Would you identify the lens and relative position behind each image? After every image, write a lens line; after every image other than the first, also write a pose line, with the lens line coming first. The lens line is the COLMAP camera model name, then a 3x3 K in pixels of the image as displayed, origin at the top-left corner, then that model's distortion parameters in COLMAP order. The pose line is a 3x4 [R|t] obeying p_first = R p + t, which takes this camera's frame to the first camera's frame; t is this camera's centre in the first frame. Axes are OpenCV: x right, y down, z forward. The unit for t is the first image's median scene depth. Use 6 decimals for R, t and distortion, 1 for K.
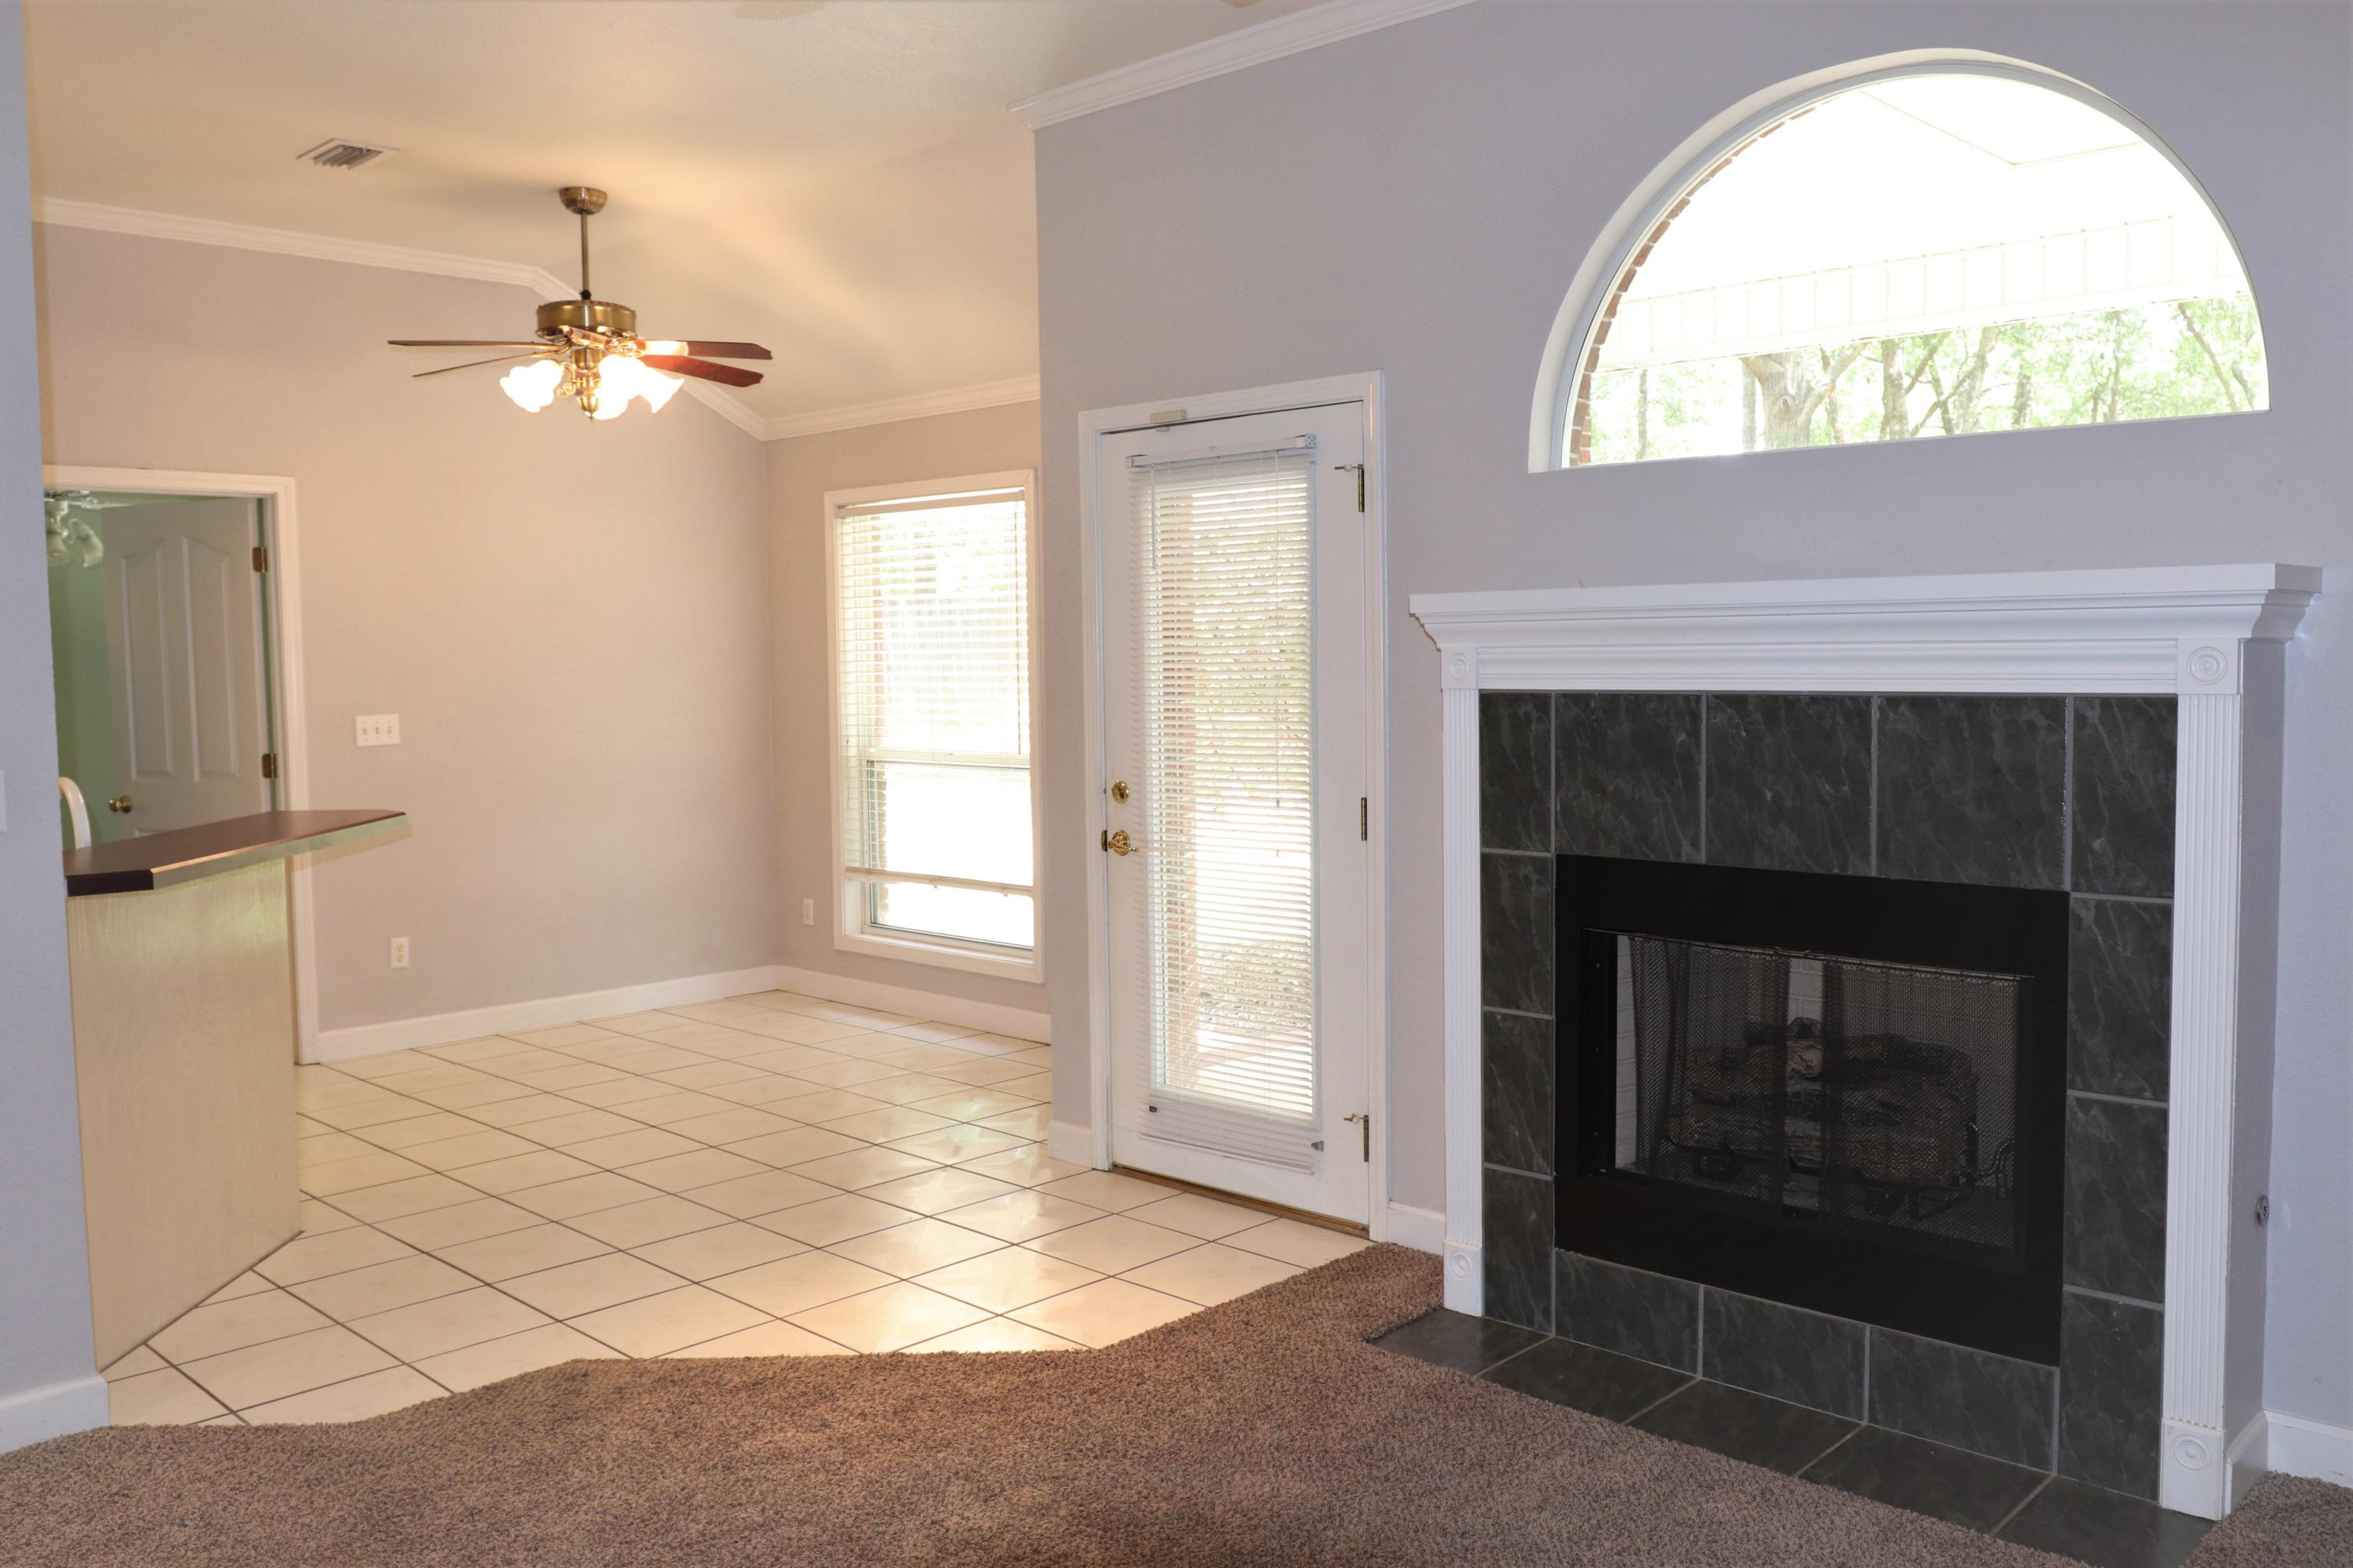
lens RADIAL K [[1793.8, 0, 1173.4], [0, 1793.8, 724.3], [0, 0, 1]] dist [-0.020612, -0.013750]
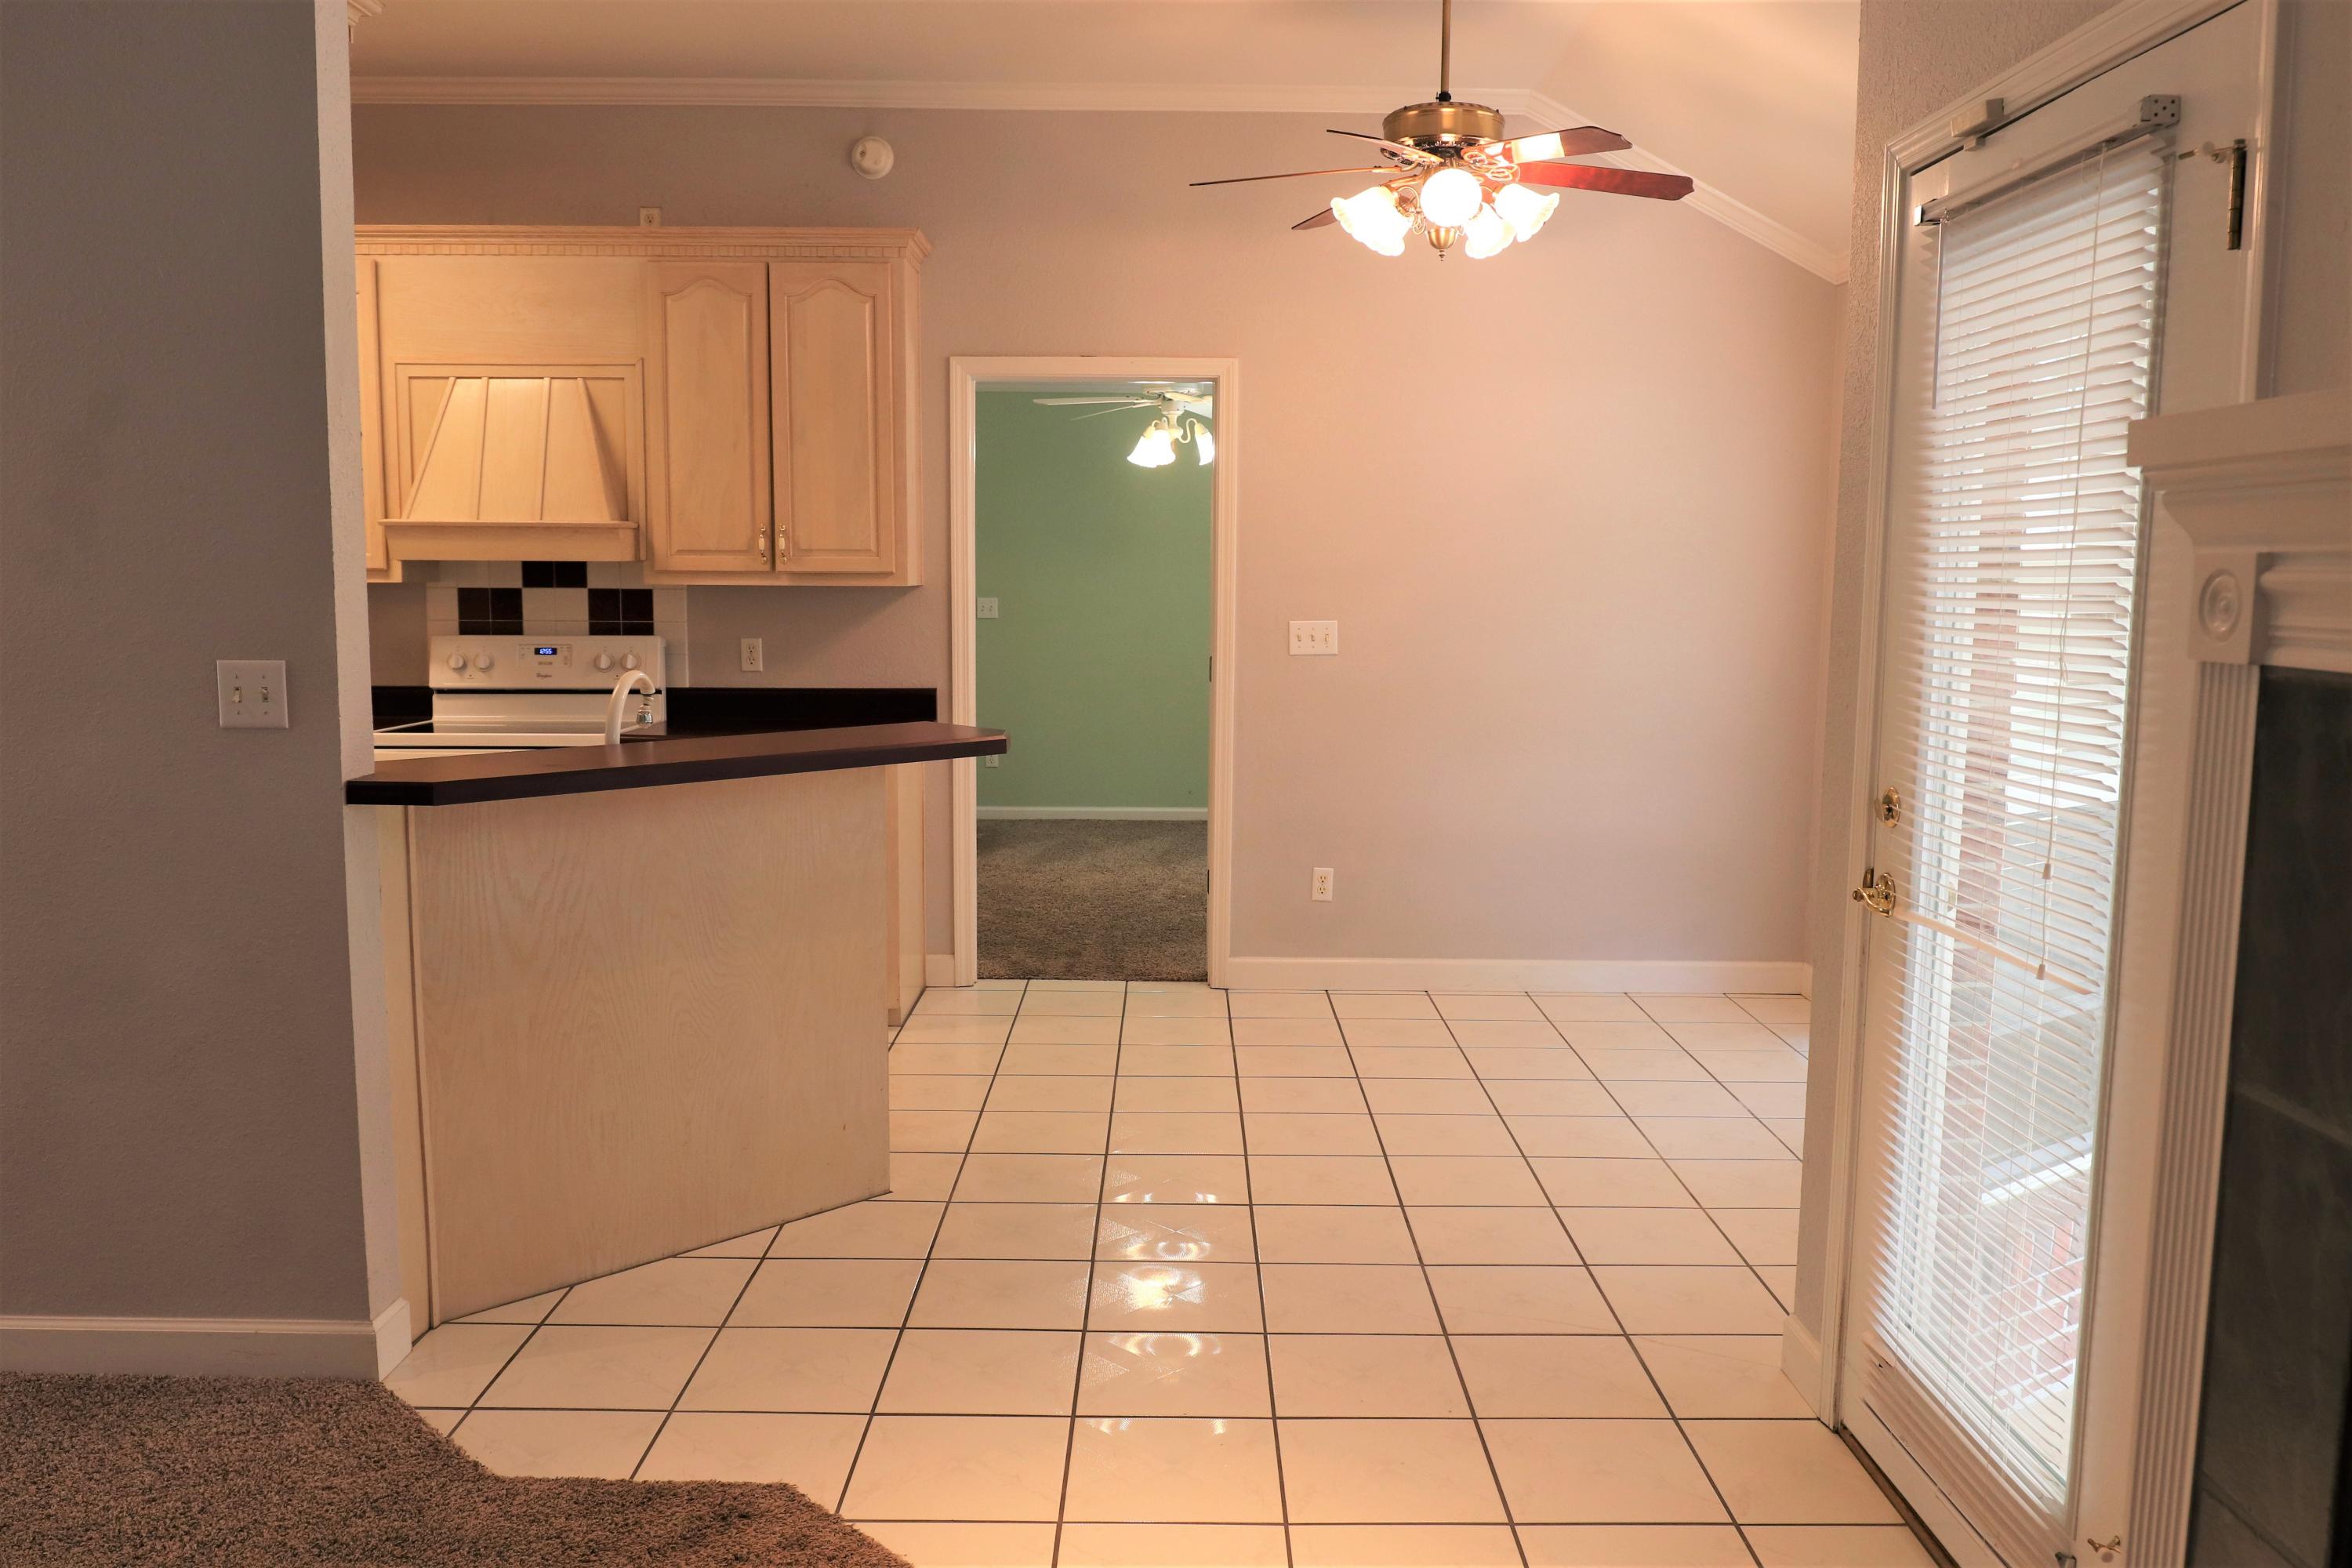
lens RADIAL K [[1793.0, 0, 1173.0], [0, 1793.0, 772.4], [0, 0, 1]] dist [-0.020612, -0.013750]
pose [[0.714401, 0.100829, -0.692434, 0.161804], [-0.048821, 0.994335, 0.094420, -0.012833], [0.698032, -0.033648, 0.715276, 0.347975]]
